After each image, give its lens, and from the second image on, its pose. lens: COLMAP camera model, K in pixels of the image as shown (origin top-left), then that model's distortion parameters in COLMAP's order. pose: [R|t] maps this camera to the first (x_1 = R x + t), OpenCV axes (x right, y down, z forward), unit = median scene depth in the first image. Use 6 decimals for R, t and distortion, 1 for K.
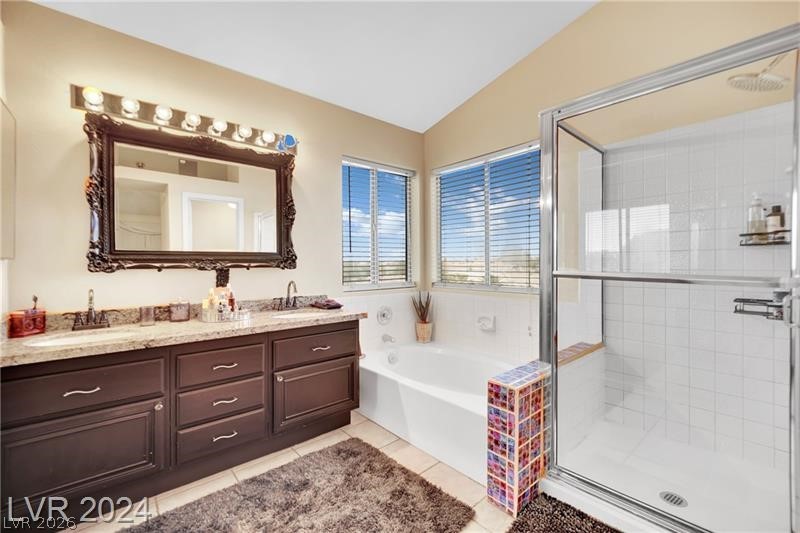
lens RADIAL K [[339.7, 0, 394.1], [0, 339.7, 265.1], [0, 0, 1]] dist [-0.012133, -0.004981]
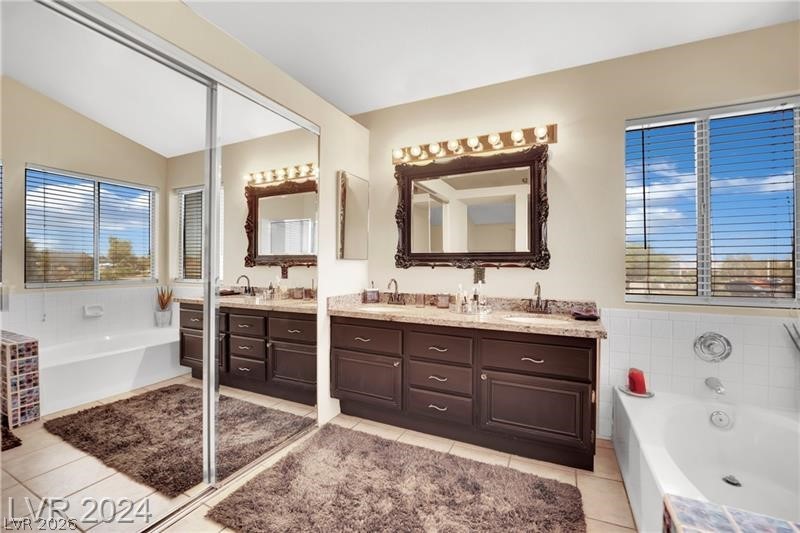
lens RADIAL K [[324.9, 0, 400.0], [0, 324.9, 266.5], [0, 0, 1]] dist [-0.012556, -0.014817]
pose [[0.399046, 0.015170, -0.916805, 0.422387], [-0.010160, 0.999875, 0.012123, -0.003610], [0.916875, 0.004477, 0.399150, 0.360989]]
